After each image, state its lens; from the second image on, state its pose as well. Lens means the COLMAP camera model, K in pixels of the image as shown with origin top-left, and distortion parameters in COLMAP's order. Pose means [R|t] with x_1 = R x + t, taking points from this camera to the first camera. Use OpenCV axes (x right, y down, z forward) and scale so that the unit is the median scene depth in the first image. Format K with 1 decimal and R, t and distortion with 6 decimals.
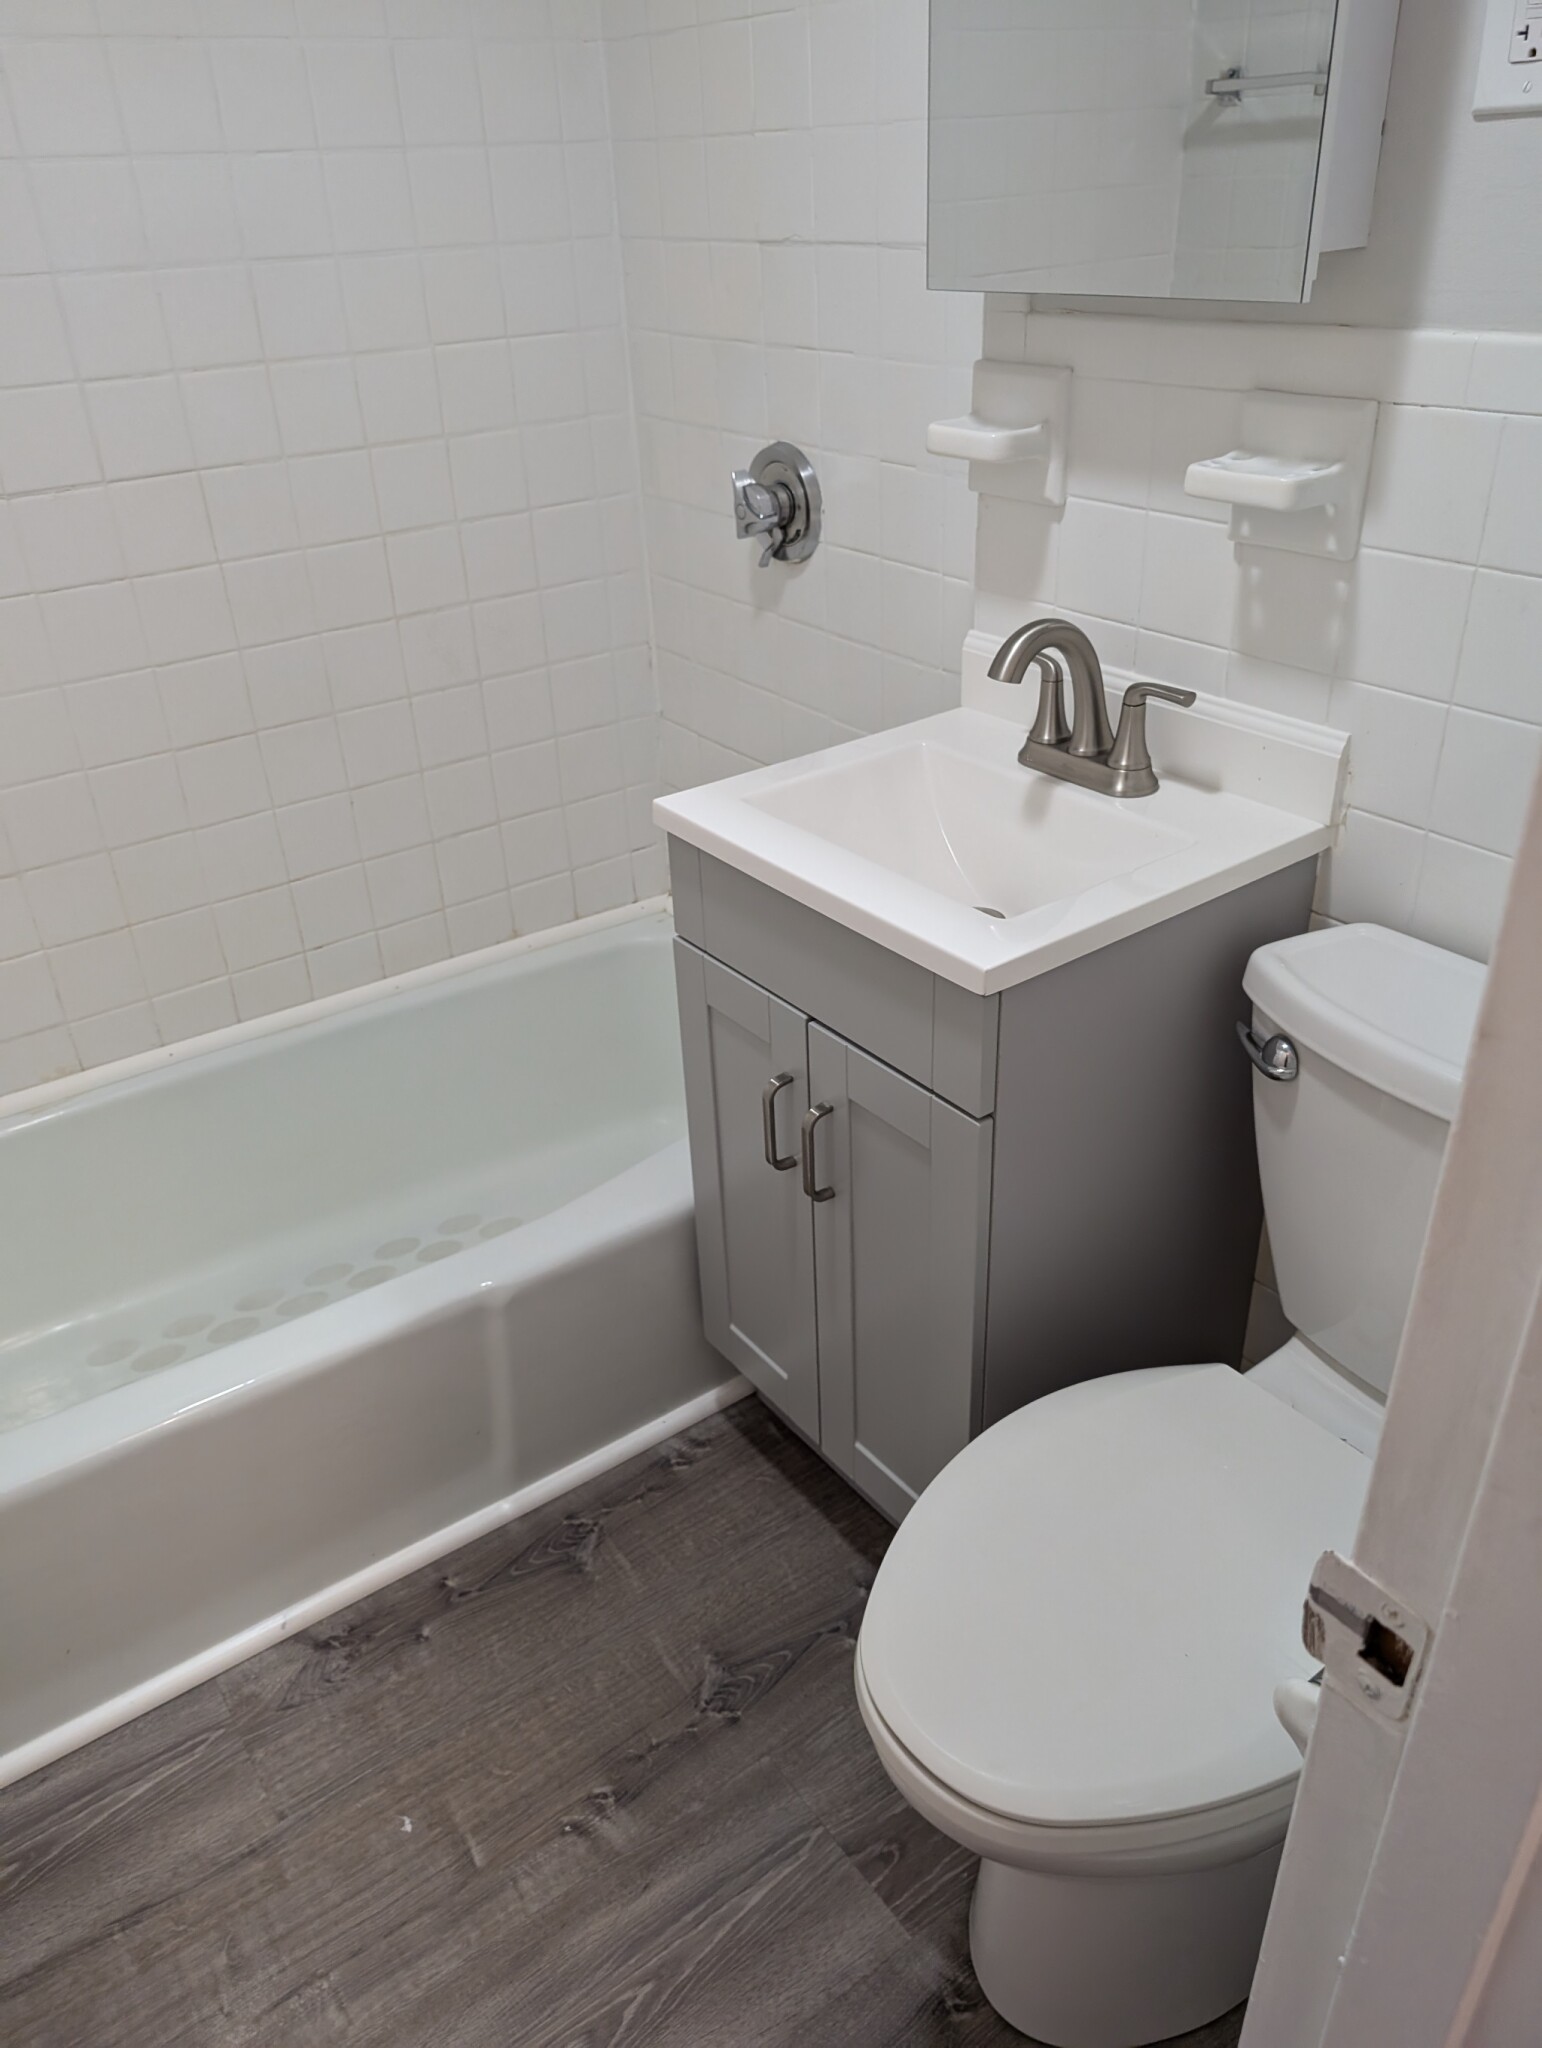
lens RADIAL K [[1477.8, 0, 737.4], [0, 1477.8, 1010.1], [0, 0, 1]] dist [0.011598, -0.003000]
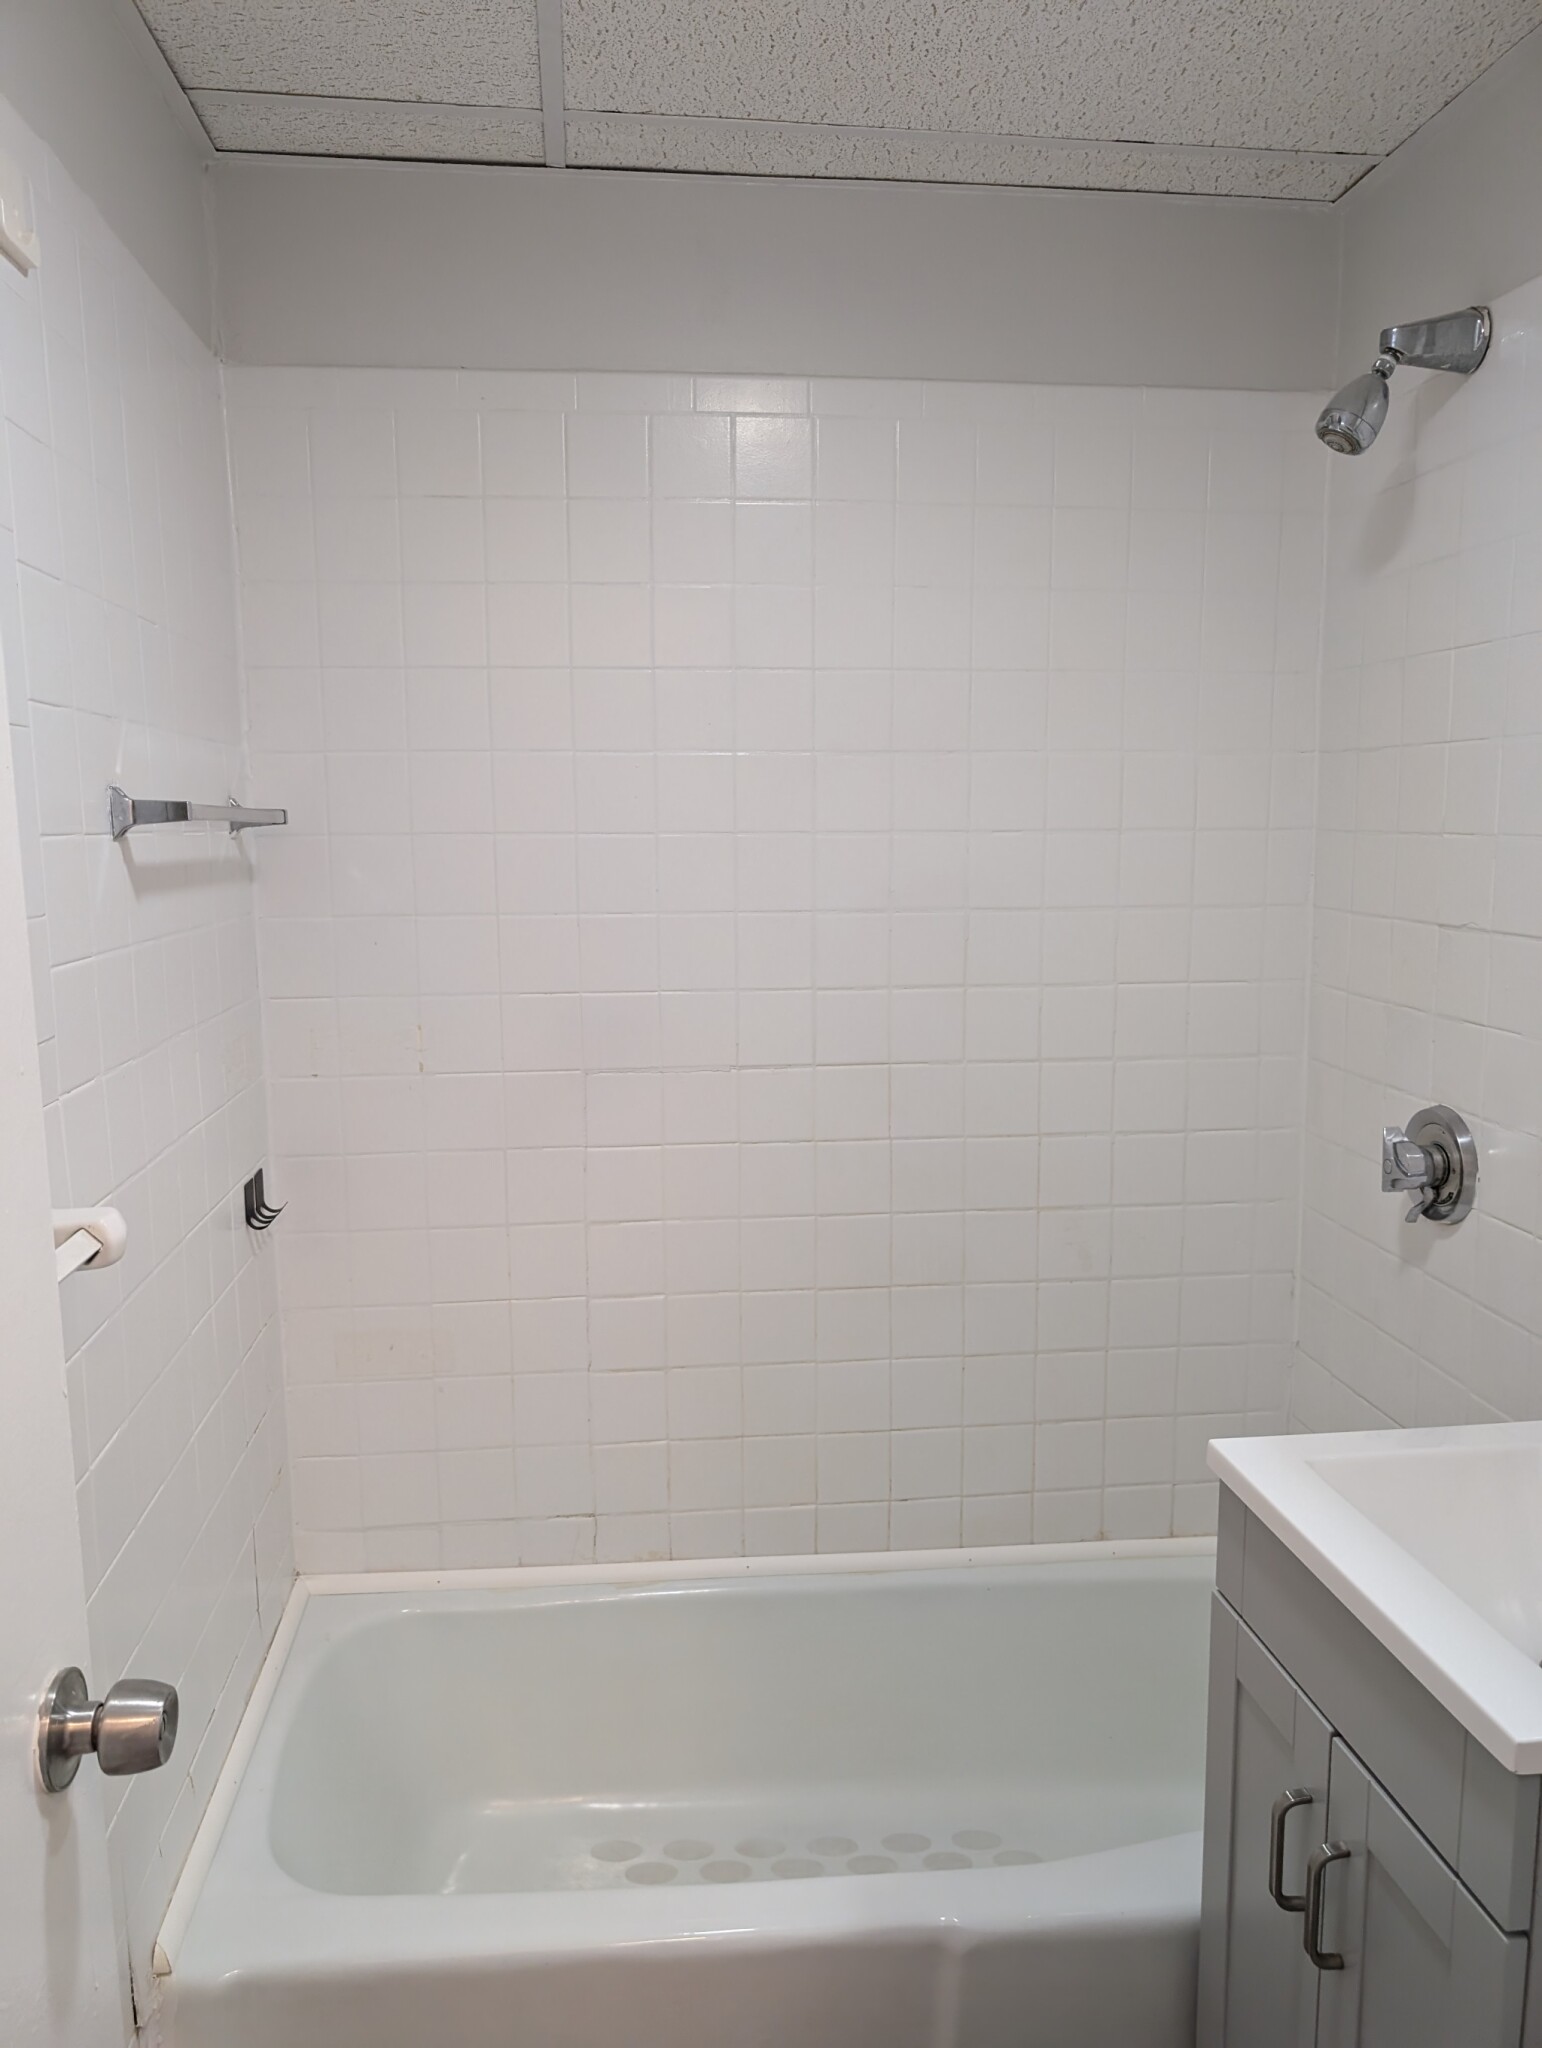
lens RADIAL K [[1470.9, 0, 765.1], [0, 1470.9, 1033.9], [0, 0, 1]] dist [0.011634, -0.005805]
pose [[0.878288, 0.110474, -0.465195, 0.106595], [-0.265719, 0.921636, -0.282808, -0.036820], [0.397498, 0.371998, 0.838817, -0.029835]]
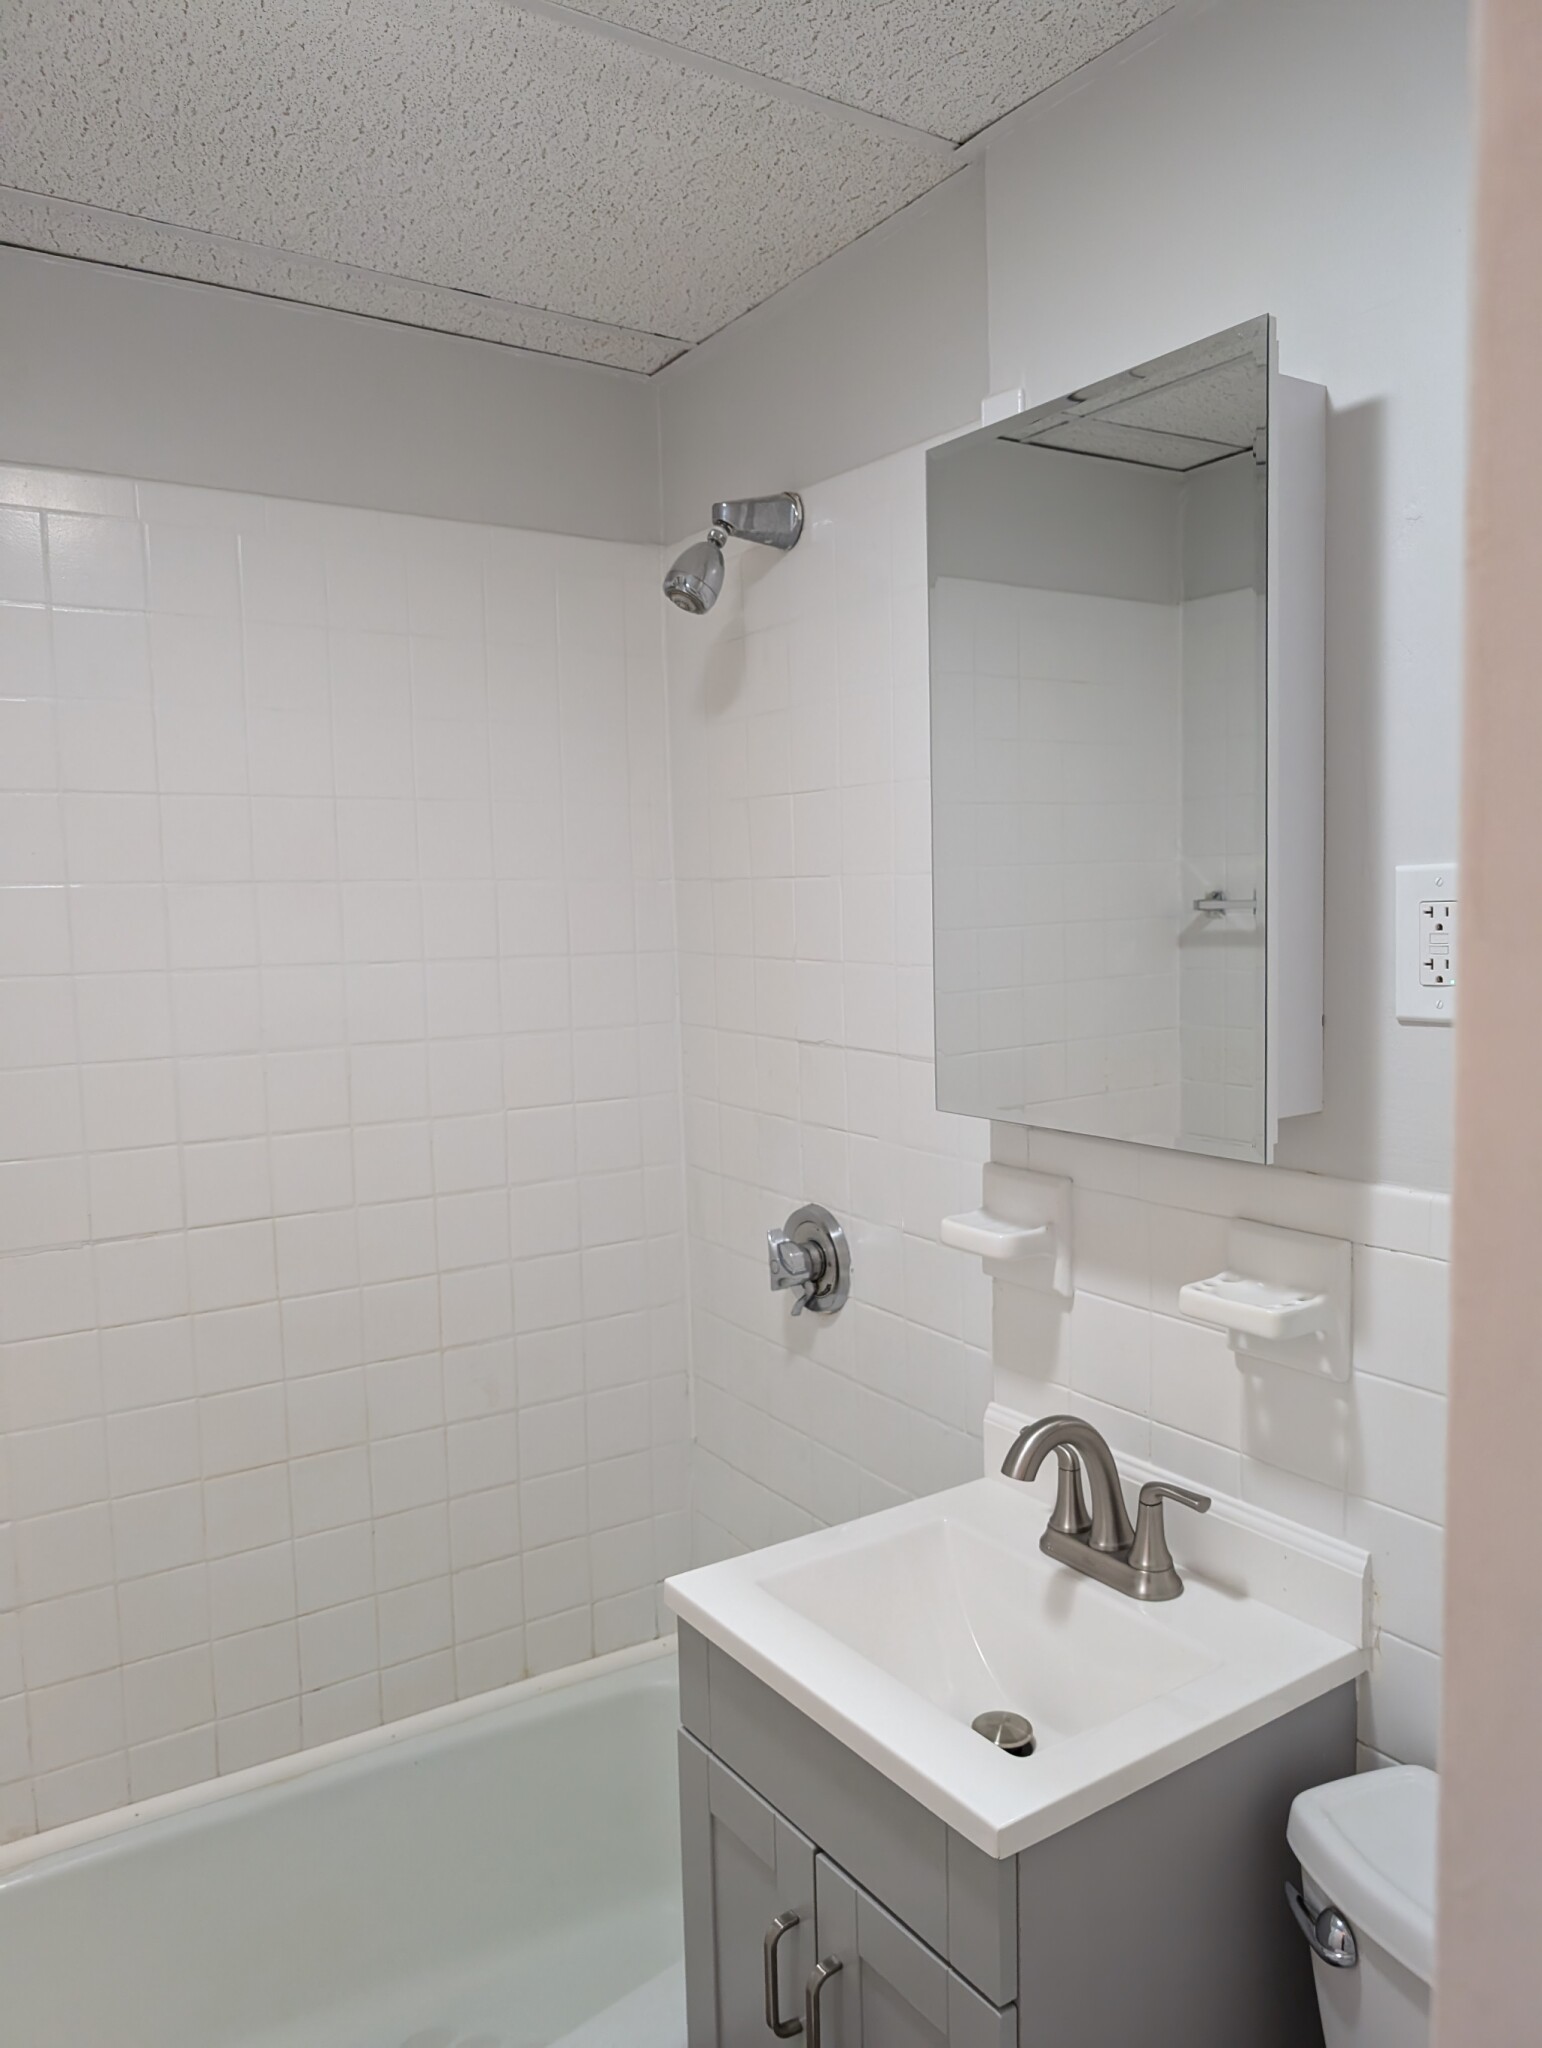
lens RADIAL K [[1470.9, 0, 765.1], [0, 1470.9, 1033.9], [0, 0, 1]] dist [0.011634, -0.005805]
pose [[0.999130, 0.029419, -0.029548, 0.026917], [-0.038858, 0.913946, -0.403972, -0.080074], [0.015121, 0.404769, 0.914294, -0.038725]]
